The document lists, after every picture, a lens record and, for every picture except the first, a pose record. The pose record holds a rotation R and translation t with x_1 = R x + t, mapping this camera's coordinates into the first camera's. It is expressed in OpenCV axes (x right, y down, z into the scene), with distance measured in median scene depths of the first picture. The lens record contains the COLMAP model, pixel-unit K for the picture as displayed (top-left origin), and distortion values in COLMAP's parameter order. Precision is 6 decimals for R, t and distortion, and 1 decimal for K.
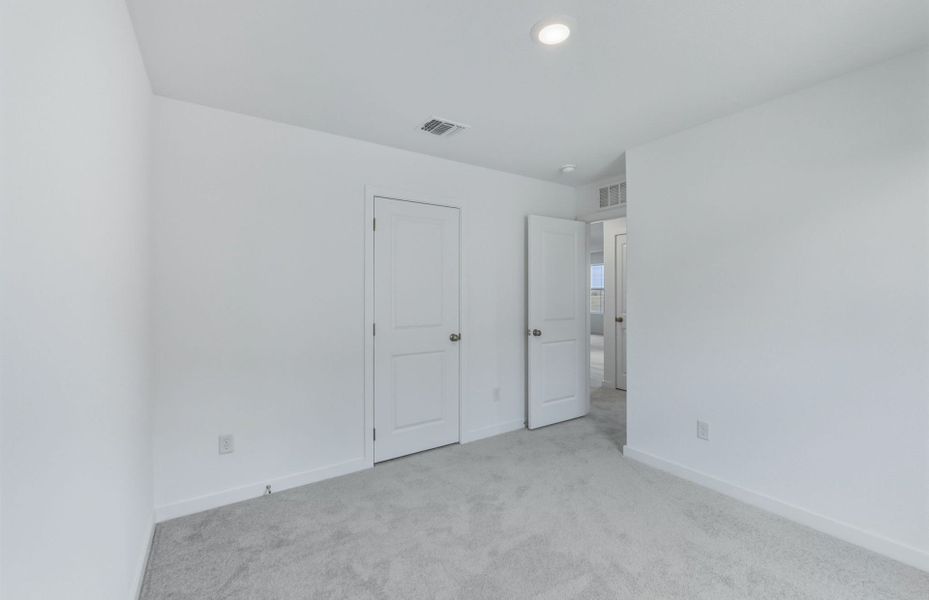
lens RADIAL K [[409.4, 0, 464.5], [0, 409.4, 300.0], [0, 0, 1]] dist [0.000943, -0.000058]
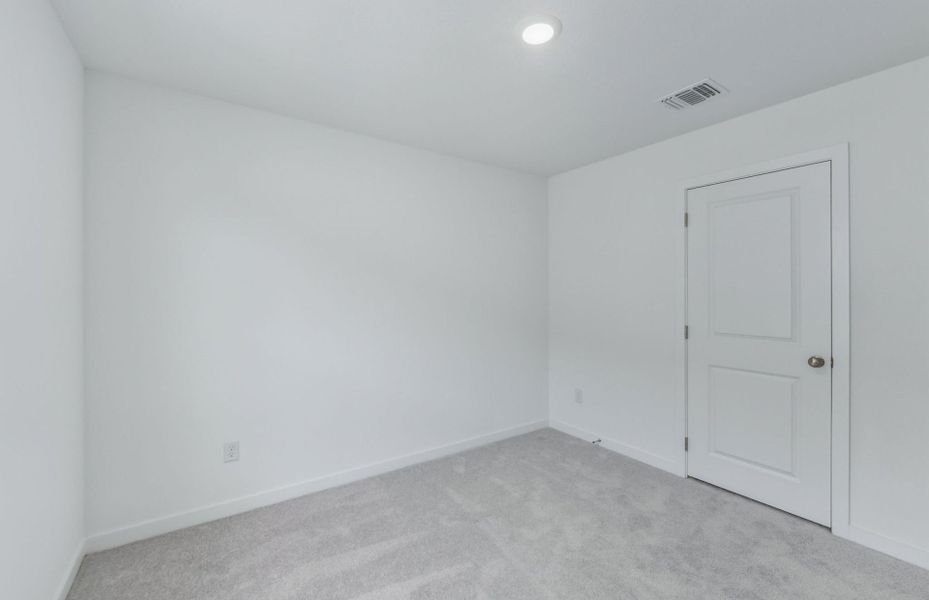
lens RADIAL K [[409.4, 0, 464.5], [0, 409.4, 300.0], [0, 0, 1]] dist [0.000943, -0.000058]
pose [[-0.055165, 0.010704, -0.998420, 0.745572], [-0.010576, 0.999880, 0.011304, -0.006175], [0.998421, 0.011183, -0.055045, 0.545162]]
